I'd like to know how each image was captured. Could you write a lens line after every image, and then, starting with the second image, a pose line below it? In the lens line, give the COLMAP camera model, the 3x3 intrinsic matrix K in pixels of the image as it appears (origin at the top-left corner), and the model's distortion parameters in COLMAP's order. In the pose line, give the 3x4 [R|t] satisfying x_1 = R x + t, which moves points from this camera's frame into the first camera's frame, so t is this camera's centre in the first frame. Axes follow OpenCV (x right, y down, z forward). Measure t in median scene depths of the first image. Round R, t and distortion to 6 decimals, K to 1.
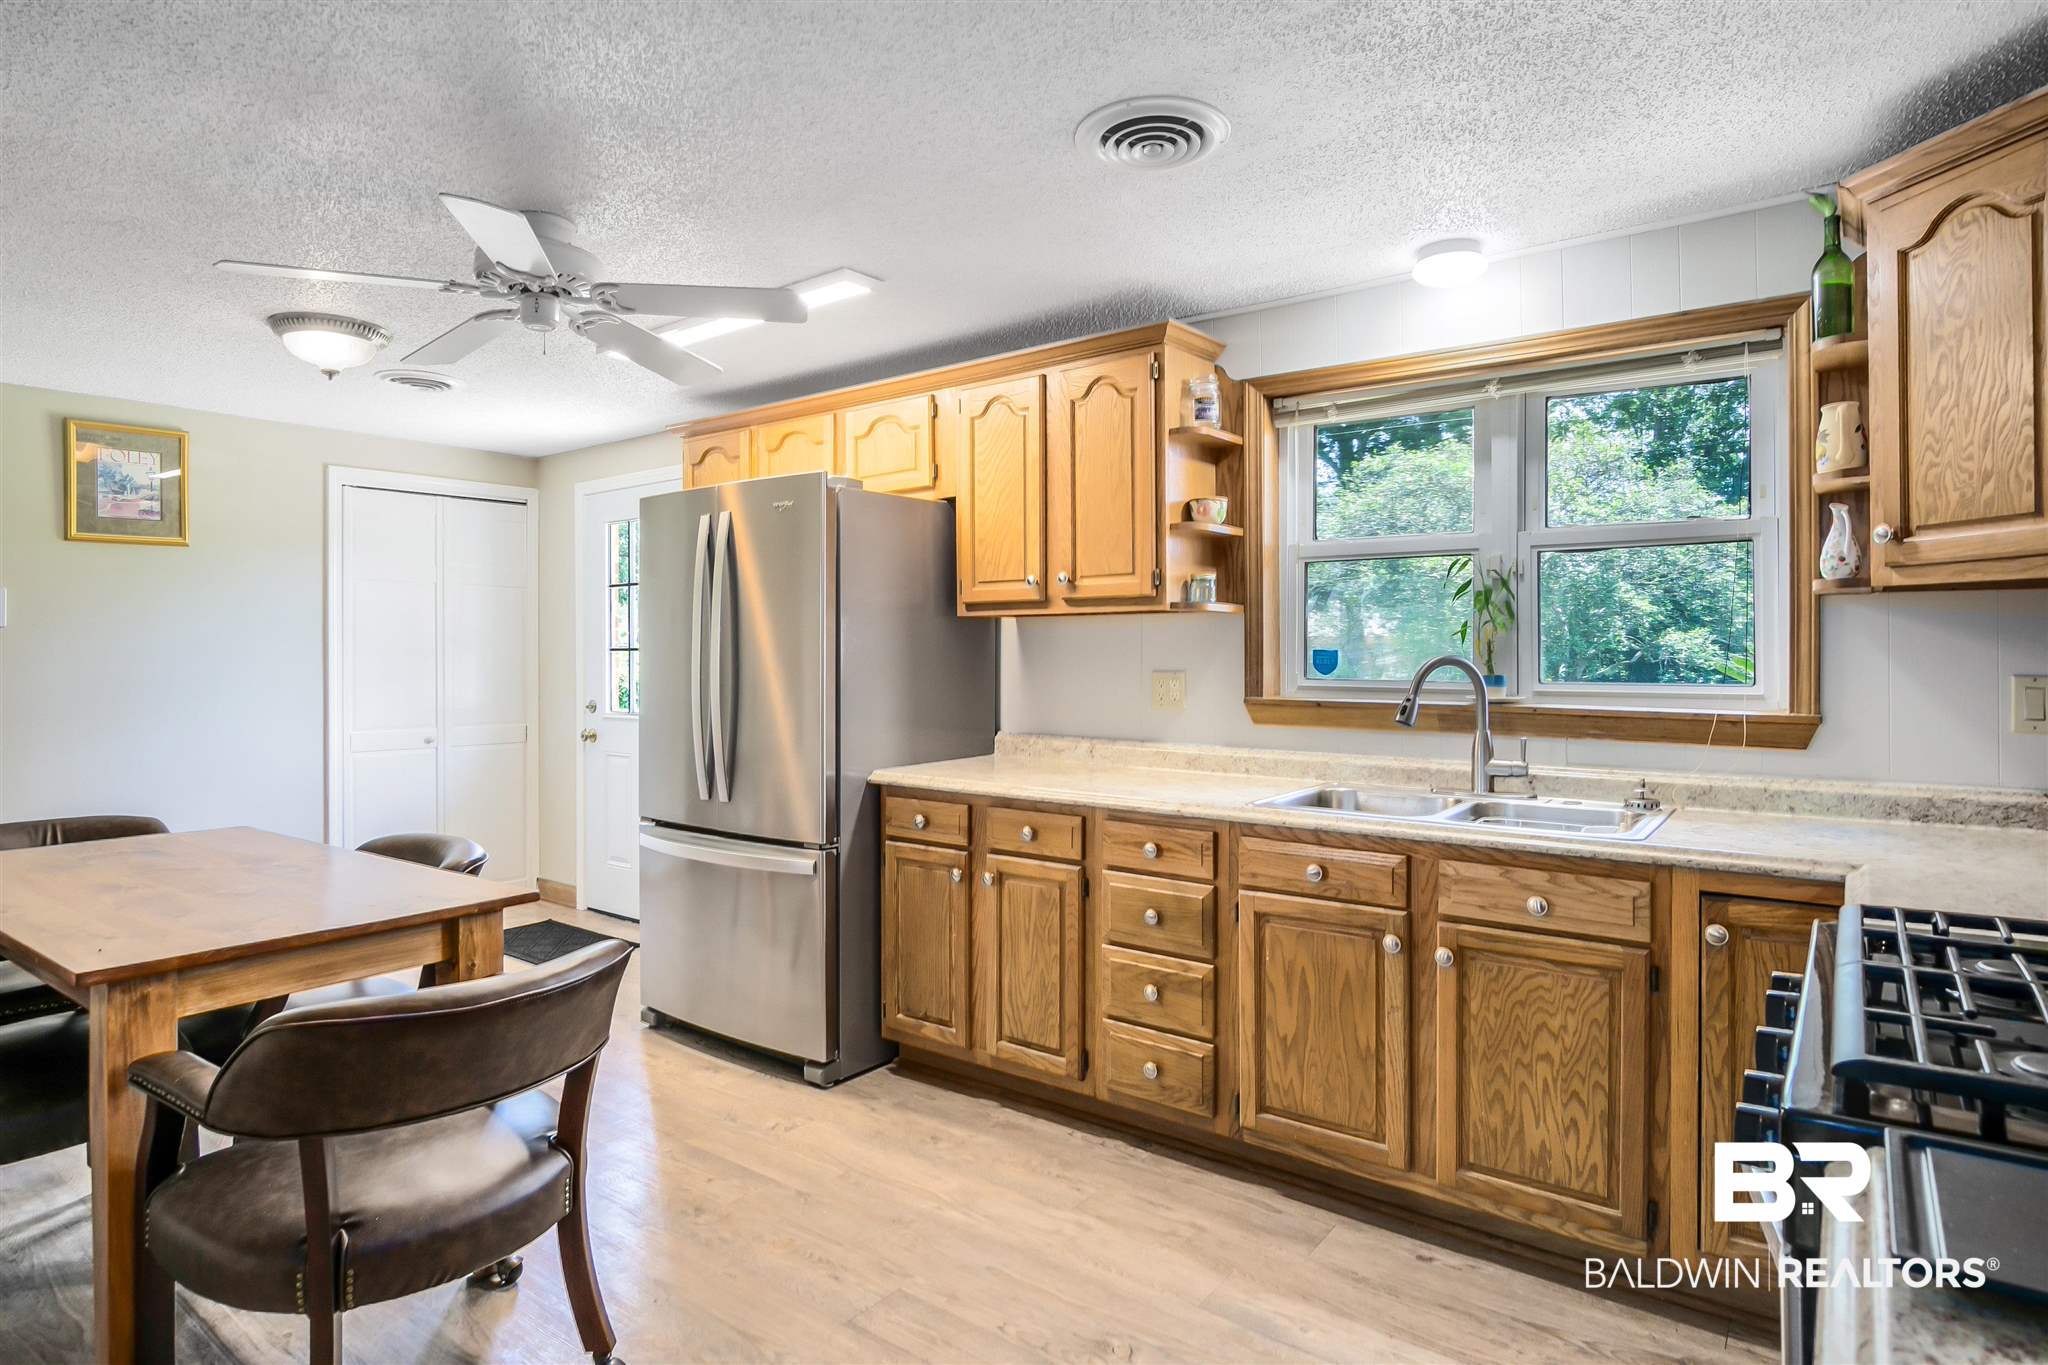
lens RADIAL K [[1121.2, 0, 1022.8], [0, 1121.2, 678.1], [0, 0, 1]] dist [-0.033905, 0.001116]
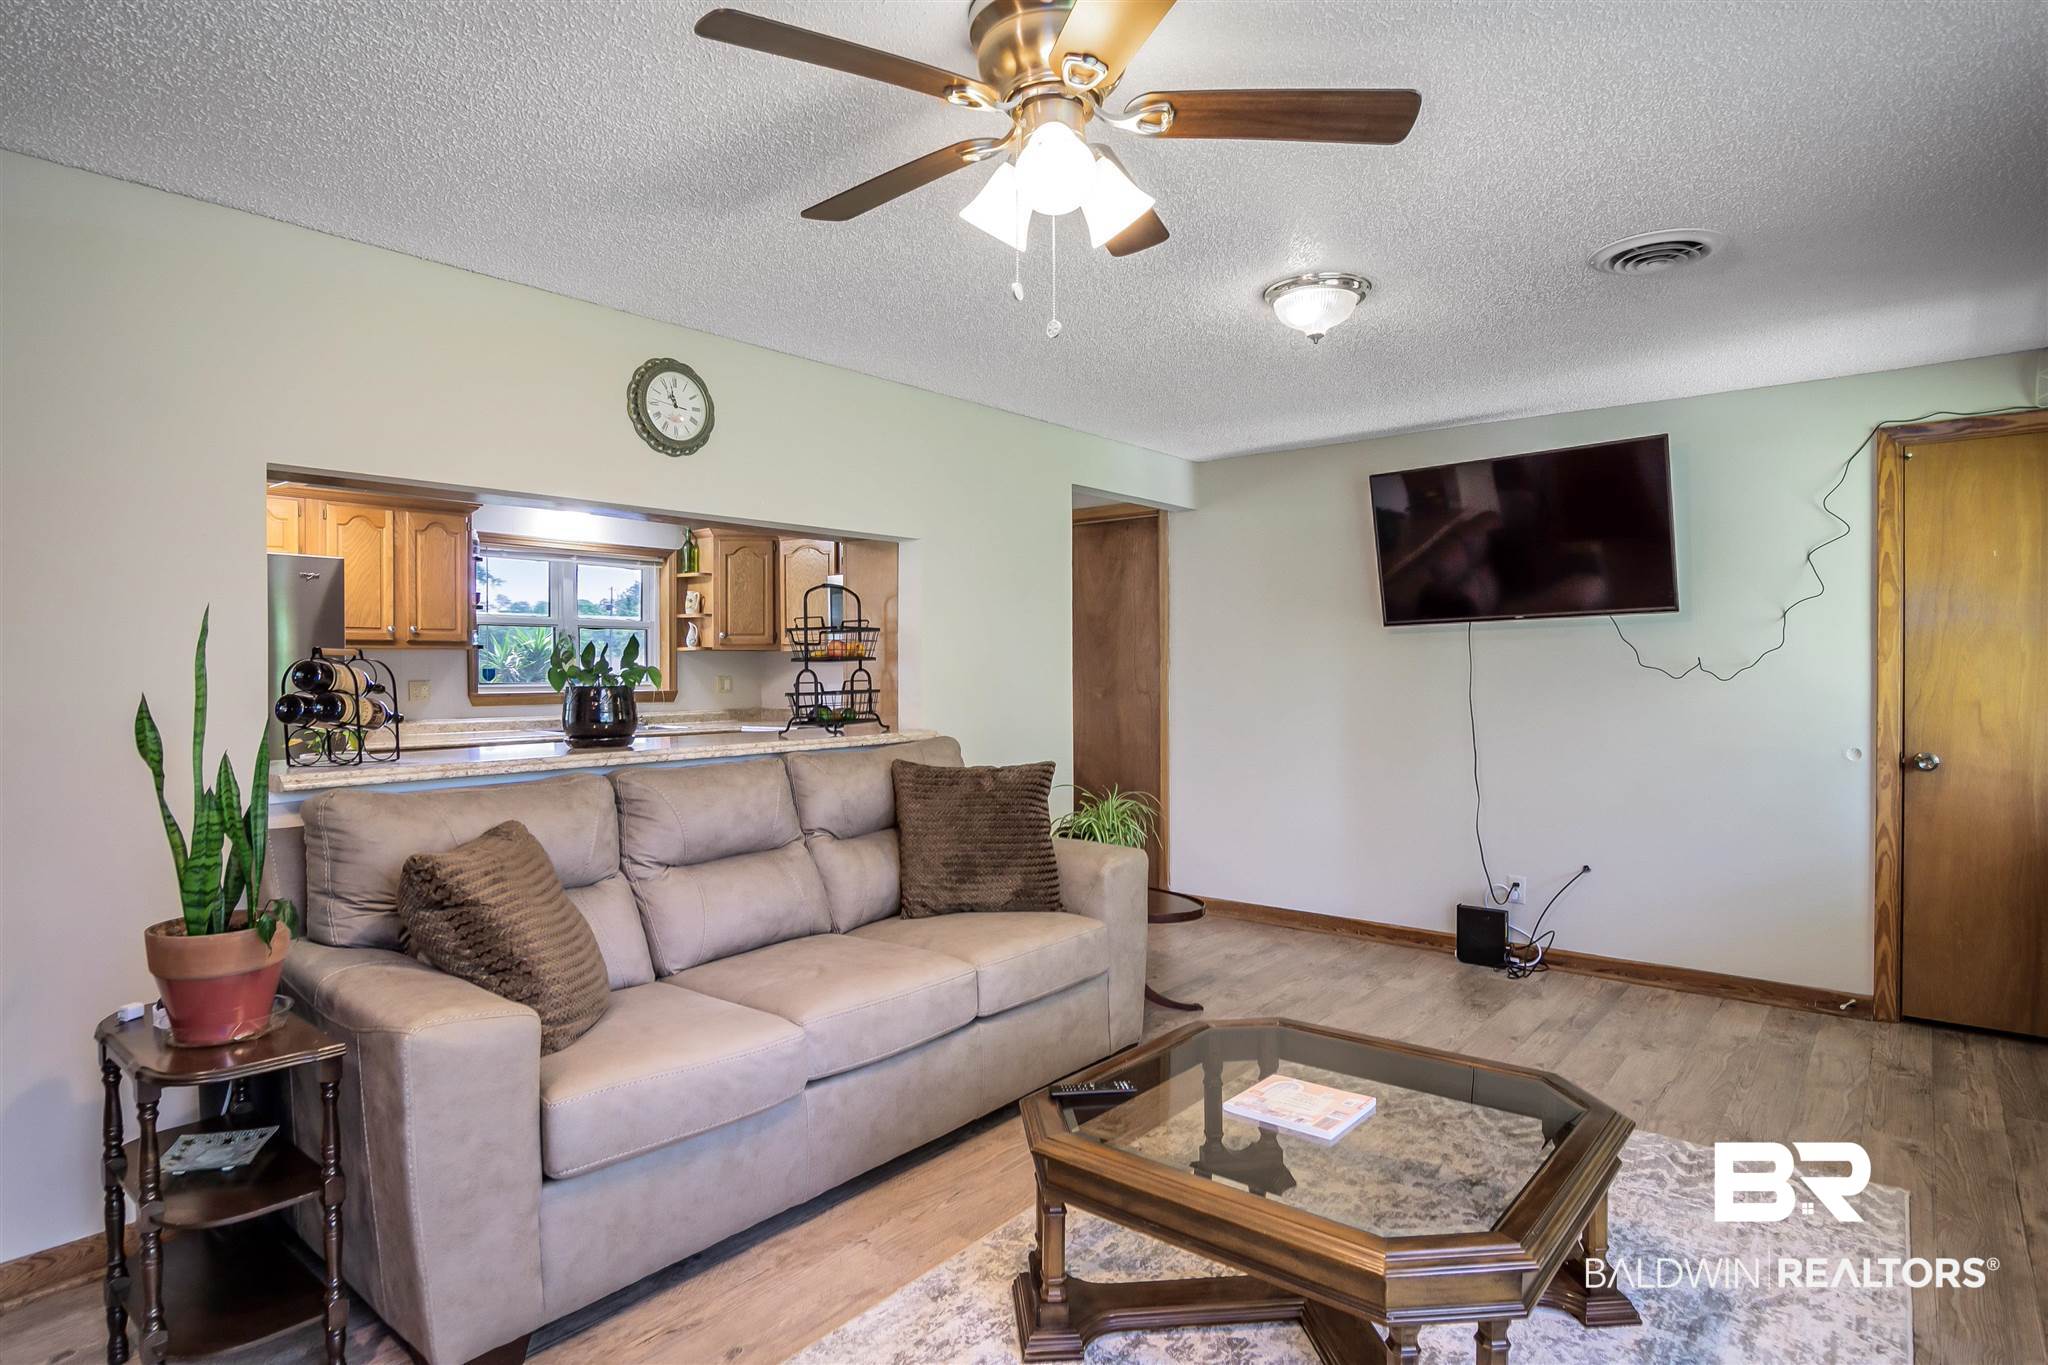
lens RADIAL K [[1121.2, 0, 1022.8], [0, 1121.2, 678.1], [0, 0, 1]] dist [-0.033905, 0.001116]
pose [[0.042008, -0.010687, 0.999060, -1.648333], [0.025540, 0.999628, 0.009619, -0.002648], [-0.998791, 0.025112, 0.042265, -0.052691]]
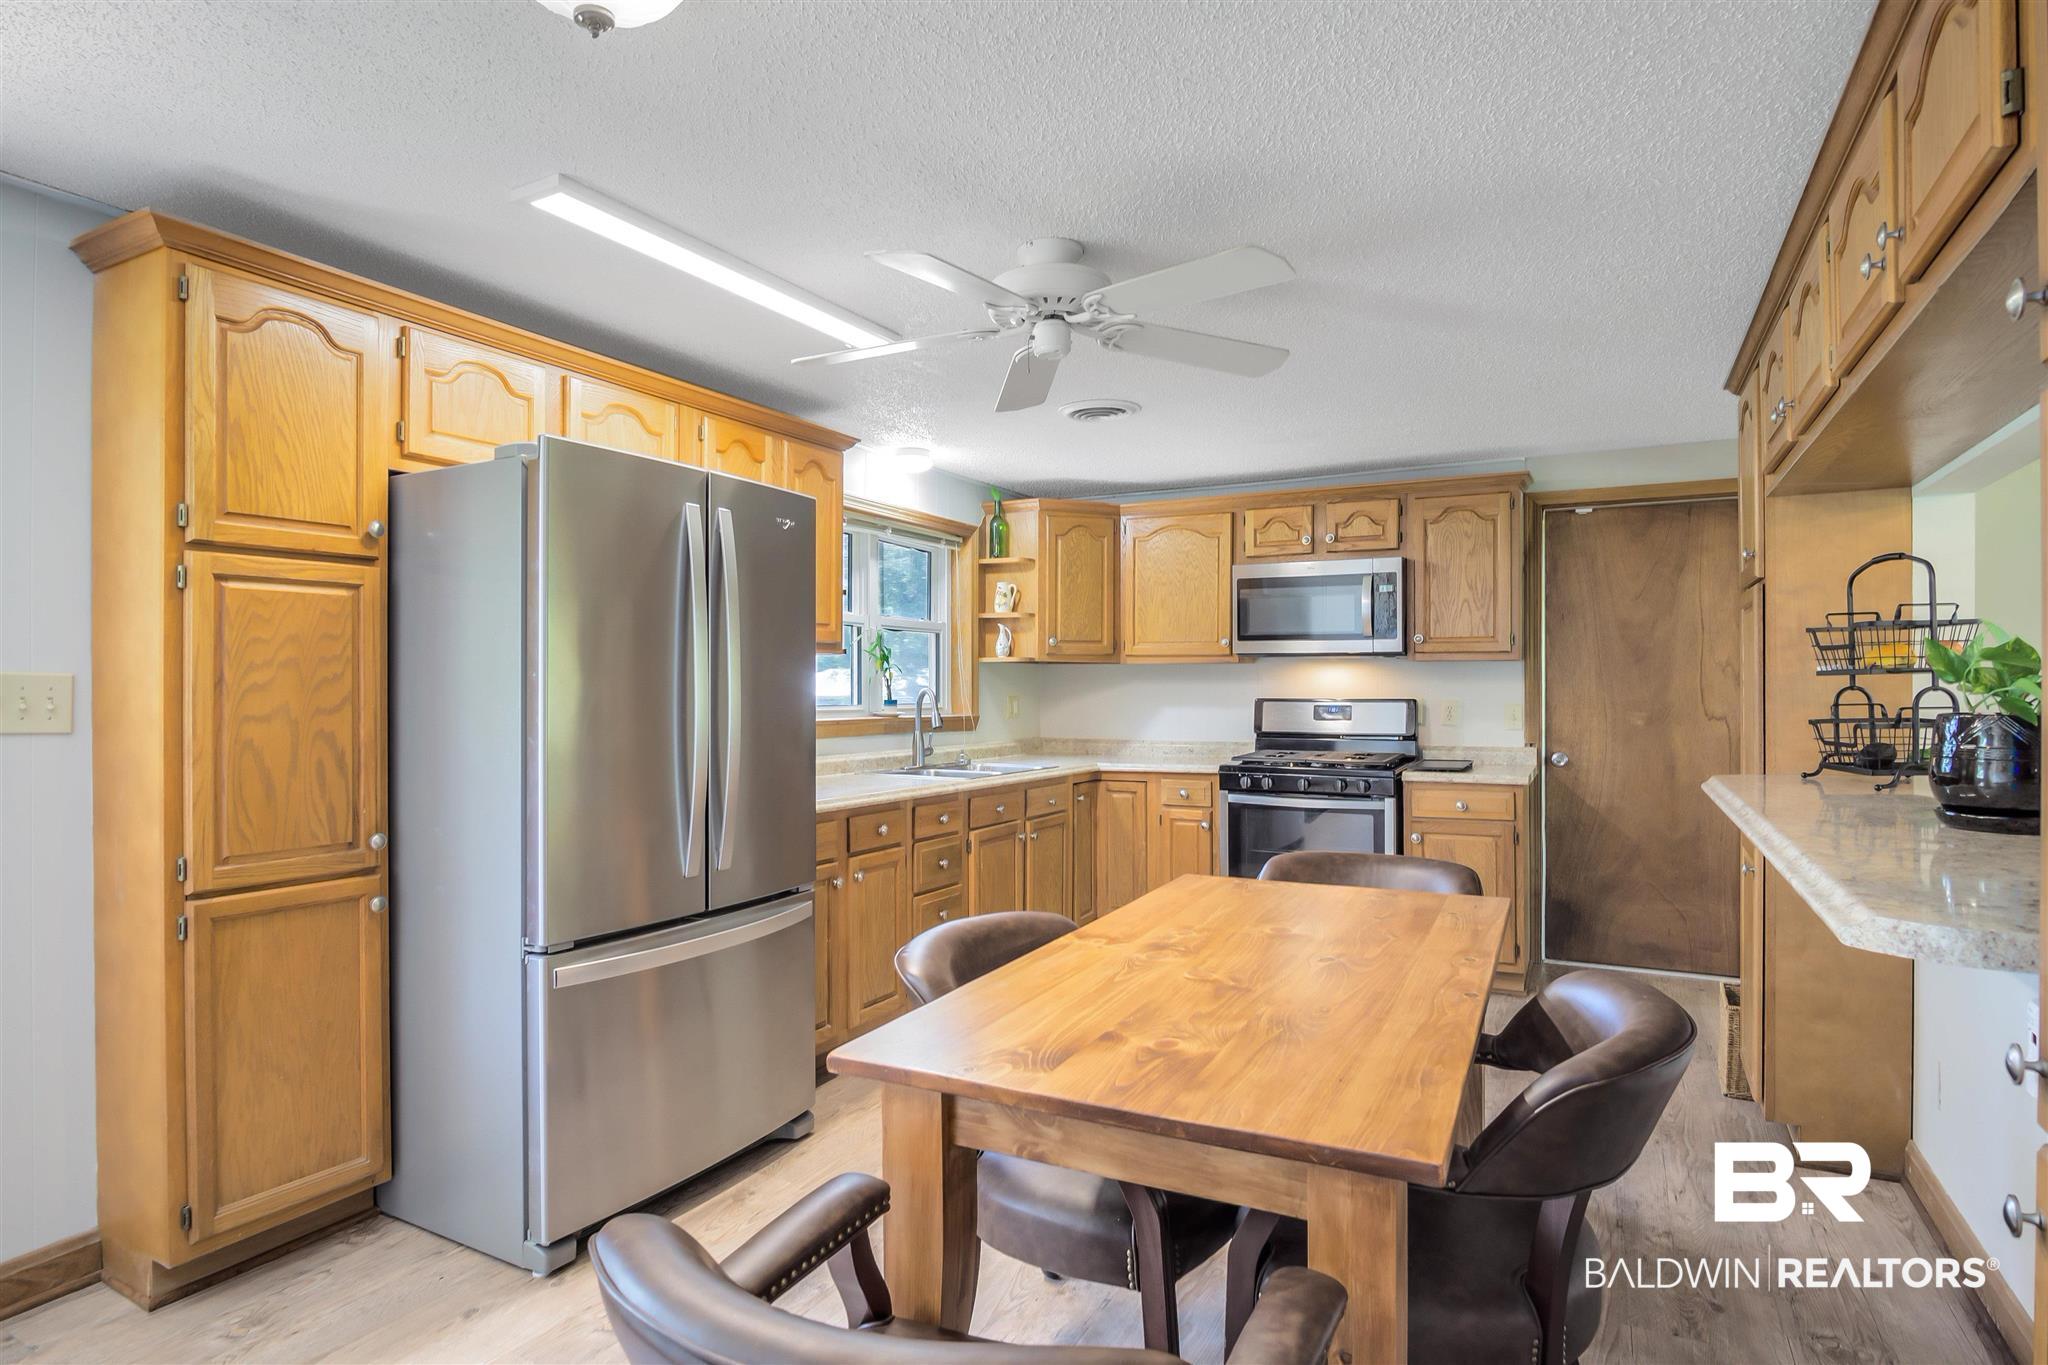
lens RADIAL K [[1121.2, 0, 1022.8], [0, 1121.2, 678.1], [0, 0, 1]] dist [-0.033905, 0.001116]
pose [[-0.156916, 0.007614, 0.987583, -1.109113], [0.021049, 0.999769, -0.004364, -0.021169], [-0.987388, 0.020103, -0.157040, 0.909371]]
